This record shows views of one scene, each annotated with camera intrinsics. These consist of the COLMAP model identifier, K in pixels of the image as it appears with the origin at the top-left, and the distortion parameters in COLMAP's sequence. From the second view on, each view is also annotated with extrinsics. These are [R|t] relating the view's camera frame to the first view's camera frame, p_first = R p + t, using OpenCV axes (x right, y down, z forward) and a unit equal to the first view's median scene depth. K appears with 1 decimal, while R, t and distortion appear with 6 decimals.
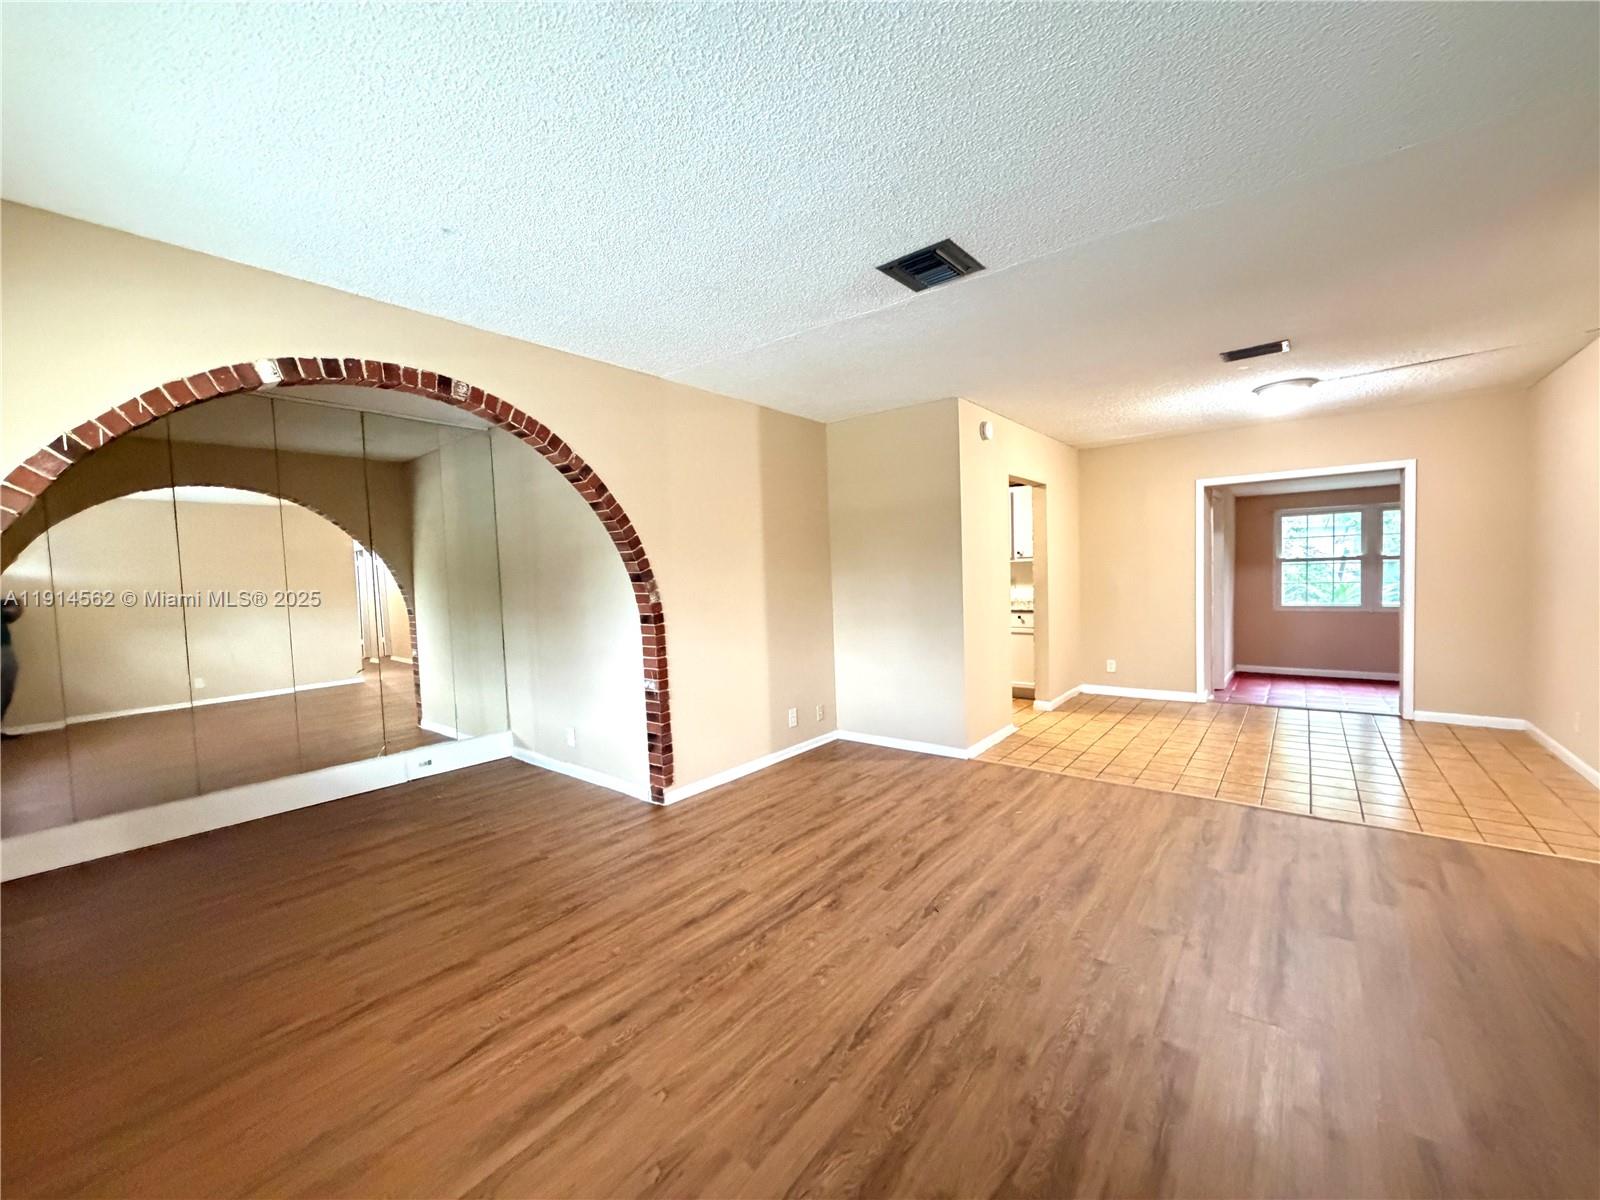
lens RADIAL K [[637.3, 0, 793.2], [0, 637.3, 601.3], [0, 0, 1]] dist [-0.001187, 0.000289]
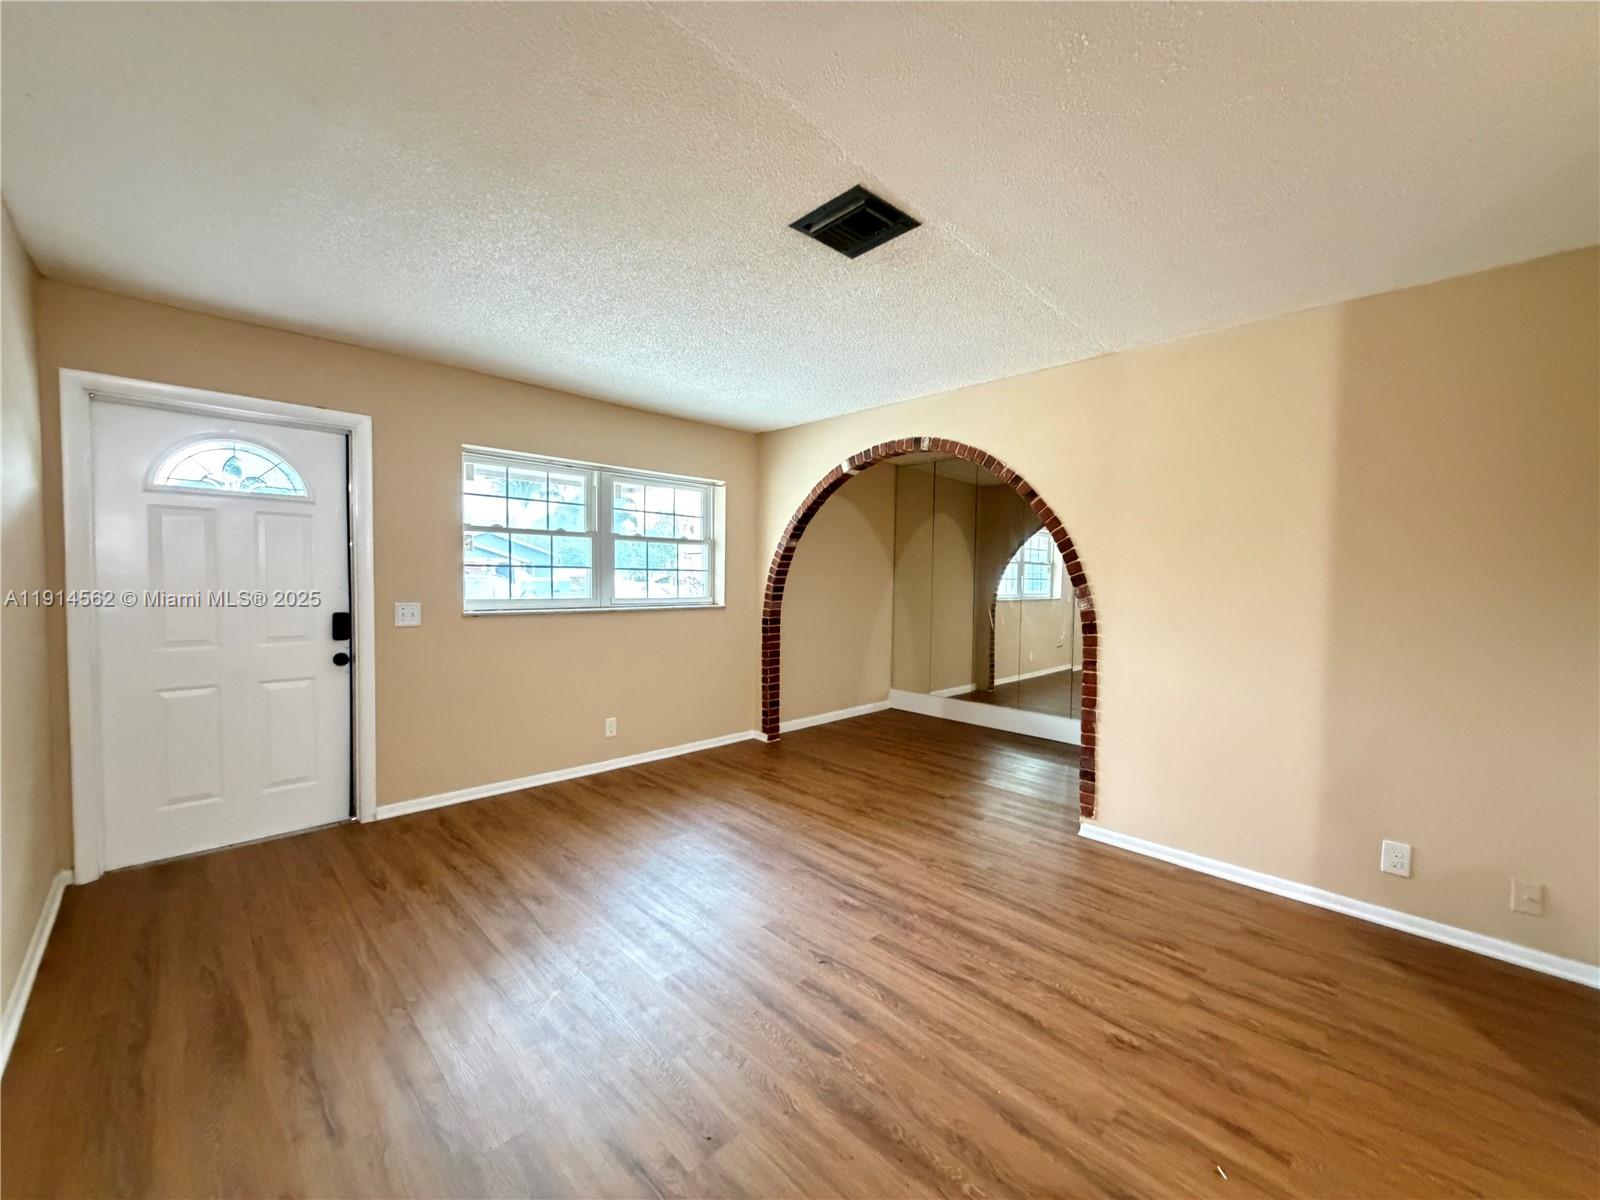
lens RADIAL K [[637.3, 0, 802.8], [0, 637.3, 598.8], [0, 0, 1]] dist [-0.001187, 0.000289]
pose [[-0.113241, 0.067589, -0.991266, 0.882928], [-0.055190, 0.995715, 0.074197, -0.071345], [0.992033, 0.063110, -0.109026, 0.848704]]
